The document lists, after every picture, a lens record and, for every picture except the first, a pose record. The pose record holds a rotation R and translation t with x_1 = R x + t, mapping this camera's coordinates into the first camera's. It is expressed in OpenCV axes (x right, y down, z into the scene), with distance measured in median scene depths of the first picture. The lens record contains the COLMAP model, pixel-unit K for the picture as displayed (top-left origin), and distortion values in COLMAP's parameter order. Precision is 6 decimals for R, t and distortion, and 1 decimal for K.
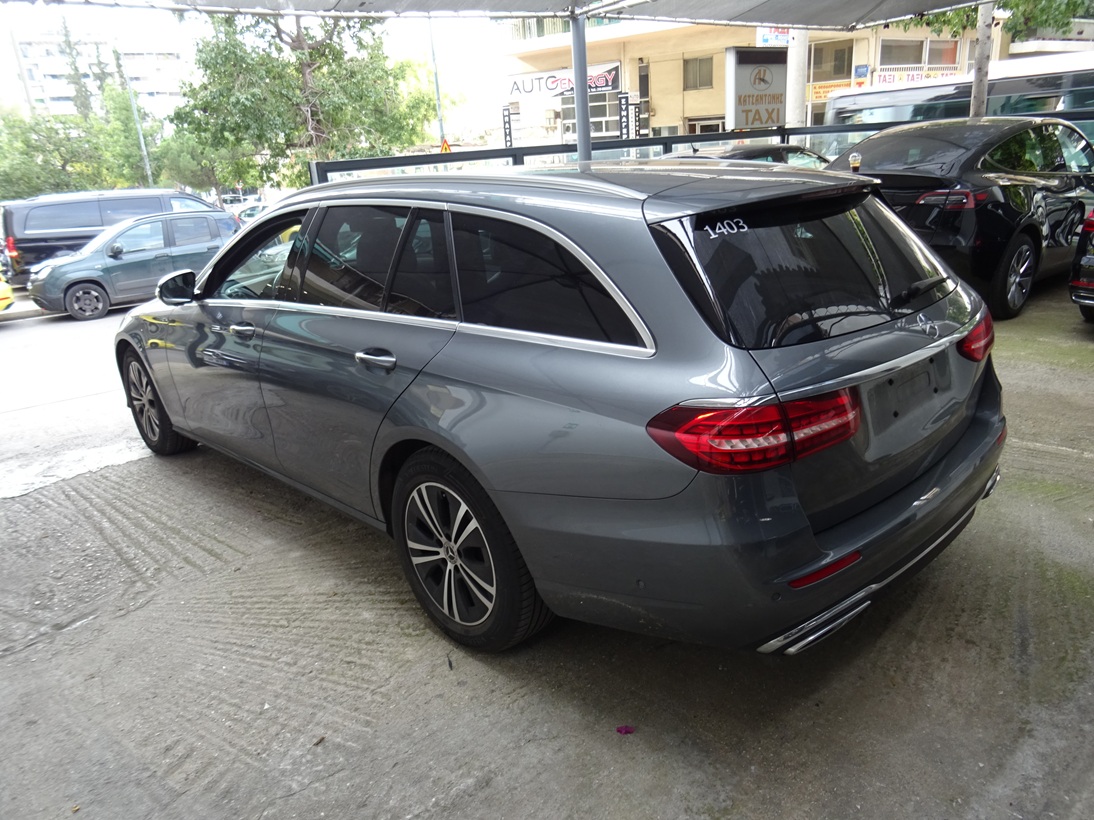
lens RADIAL K [[769.1, 0, 547.8], [0, 769.1, 412.3], [0, 0, 1]] dist [0.002011, -0.008060]
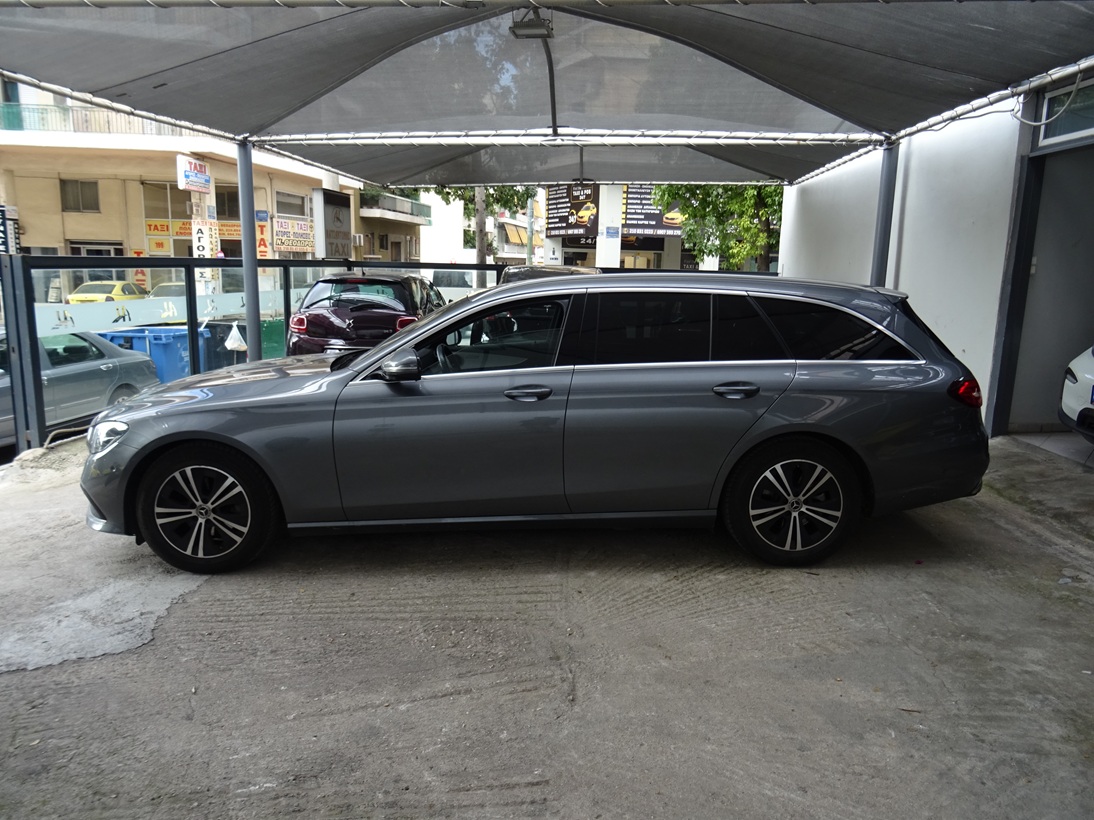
lens RADIAL K [[769.1, 0, 547.4], [0, 769.1, 405.9], [0, 0, 1]] dist [0.002011, -0.008060]
pose [[0.681387, -0.055657, 0.729804, -0.367158], [0.183208, 0.978332, -0.096444, 0.009612], [-0.708623, 0.199421, 0.676820, 0.056080]]
